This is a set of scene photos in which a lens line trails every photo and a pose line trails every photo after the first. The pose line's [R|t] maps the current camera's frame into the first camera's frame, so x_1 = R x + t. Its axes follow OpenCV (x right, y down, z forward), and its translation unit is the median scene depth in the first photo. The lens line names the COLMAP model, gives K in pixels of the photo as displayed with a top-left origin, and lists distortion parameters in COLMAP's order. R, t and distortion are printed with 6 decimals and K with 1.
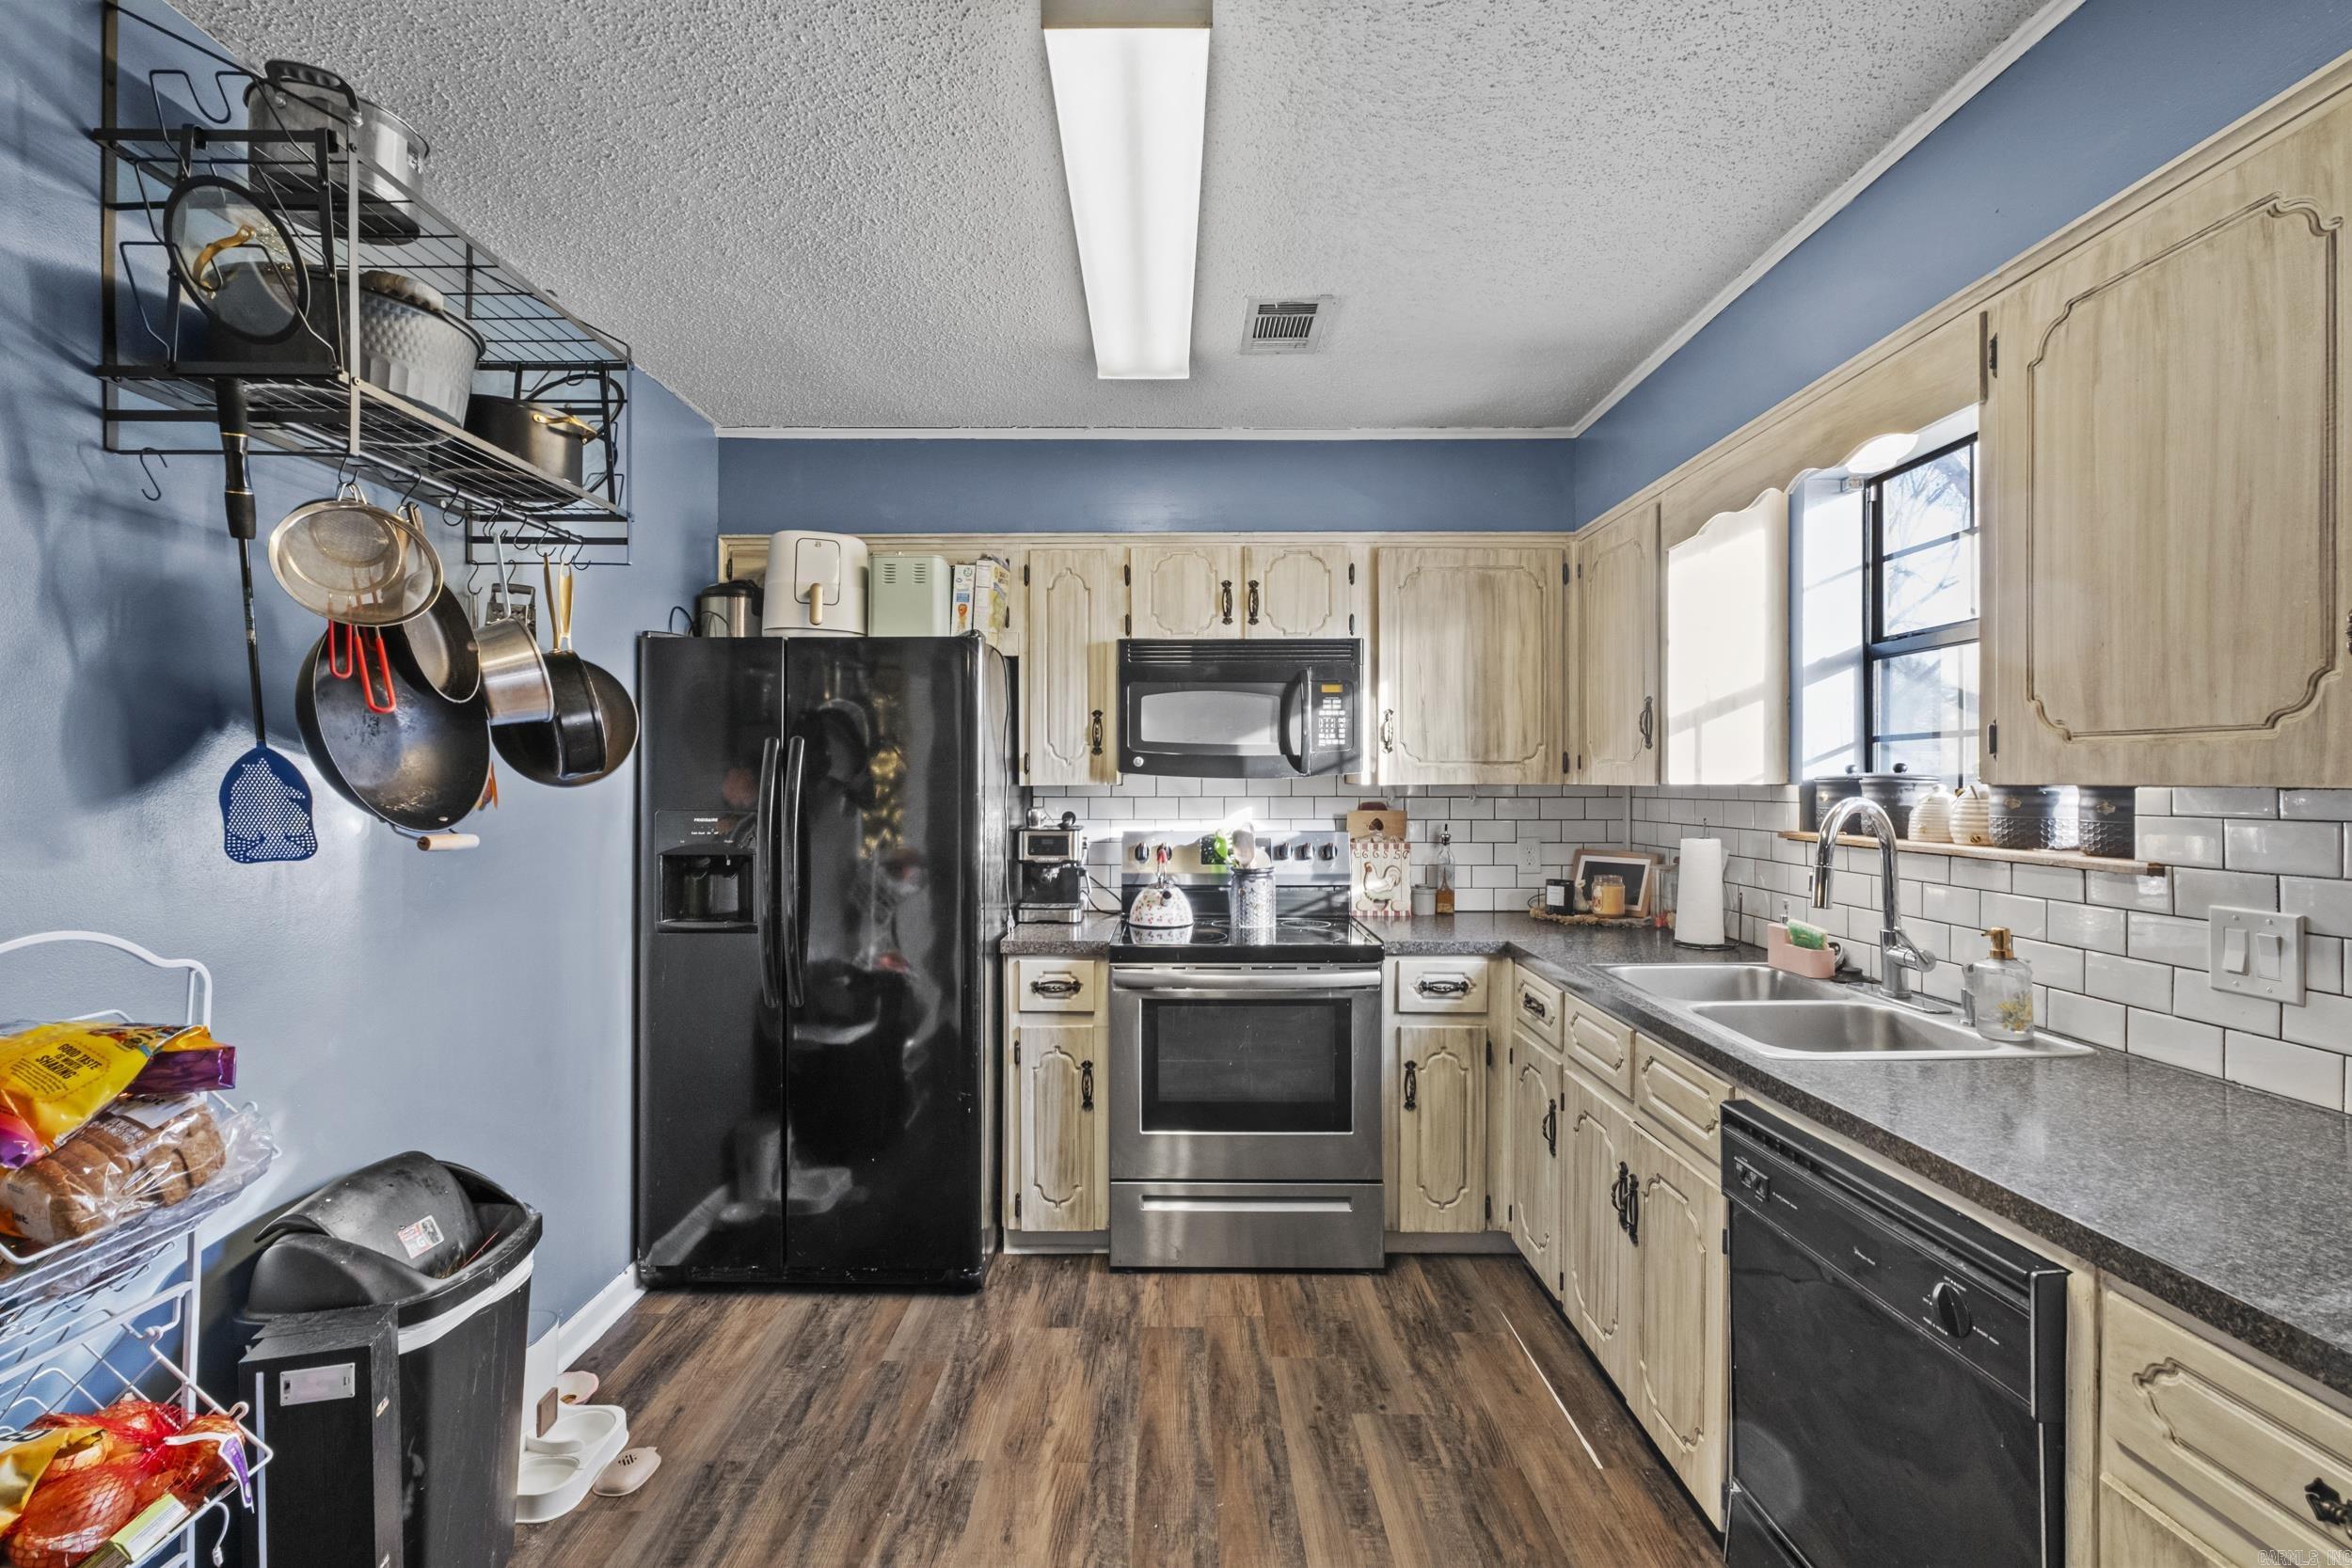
lens RADIAL K [[1021.8, 0, 1163.2], [0, 1021.8, 776.4], [0, 0, 1]] dist [-0.008210, -0.000322]
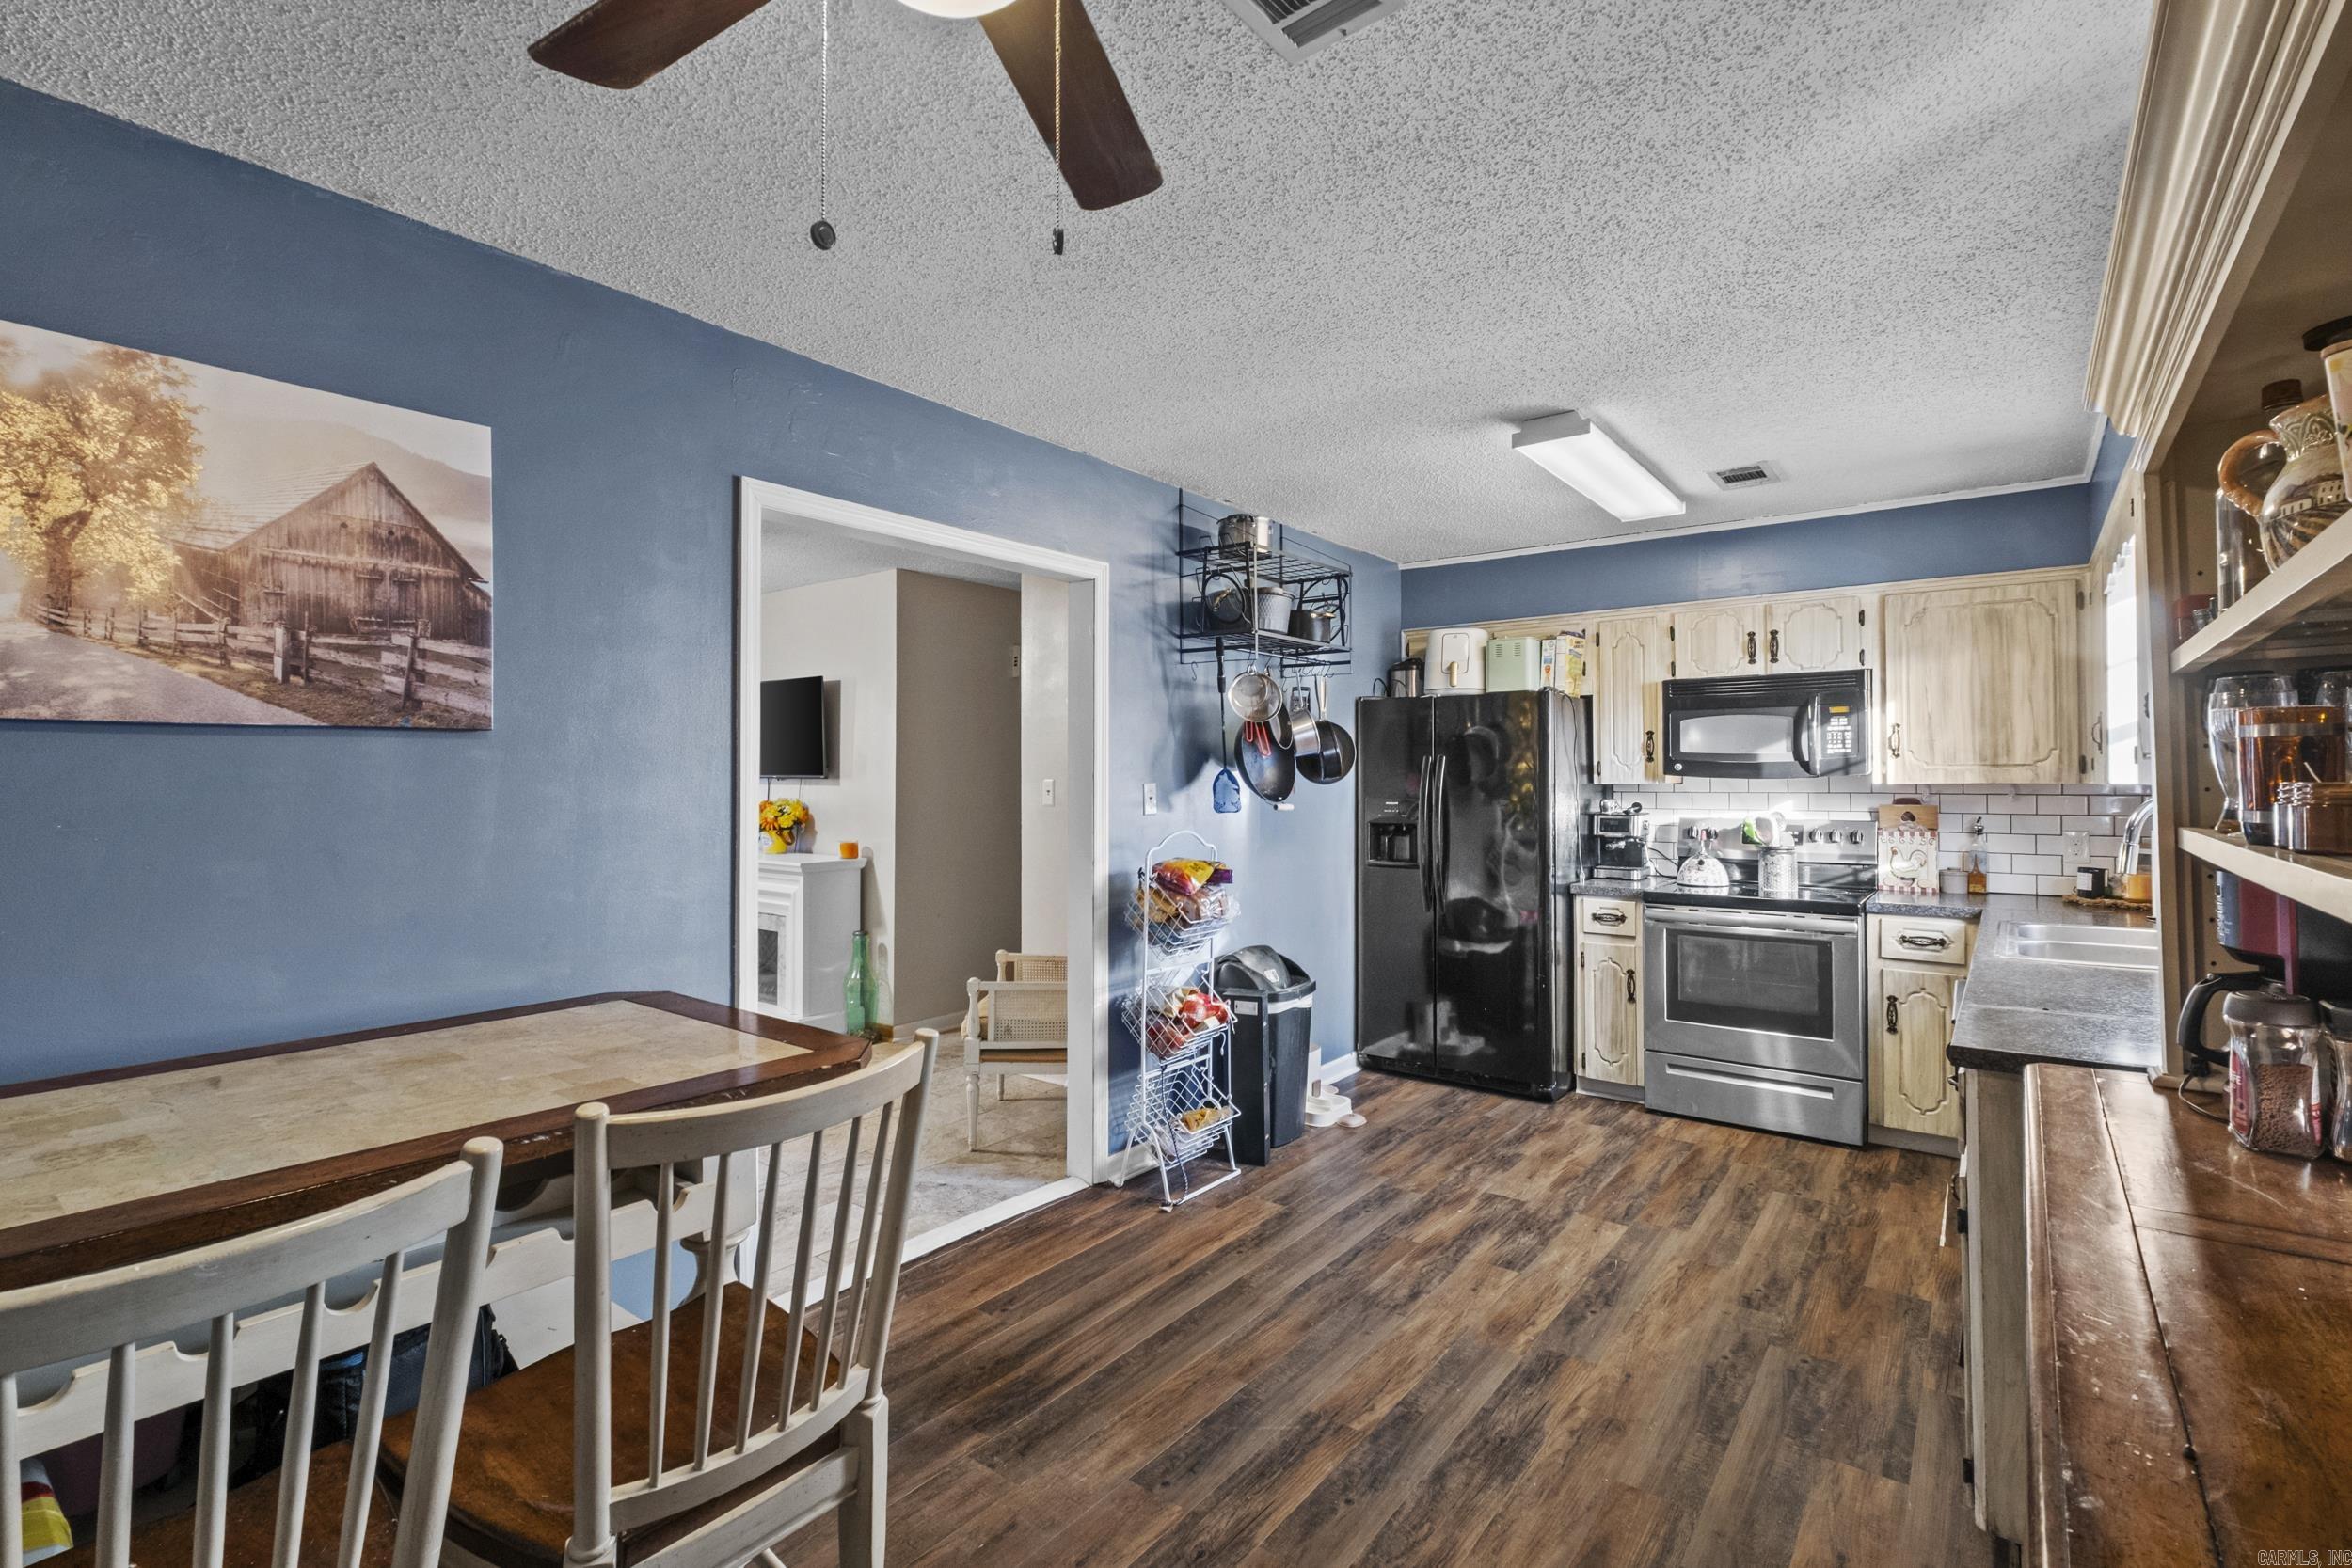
lens RADIAL K [[1021.8, 0, 1166.2], [0, 1021.8, 781.0], [0, 0, 1]] dist [-0.008210, -0.000322]
pose [[0.786984, -0.000899, -0.616973, 0.312314], [0.004719, 0.999978, 0.004561, -0.005332], [0.616956, -0.006501, 0.786971, -0.588182]]
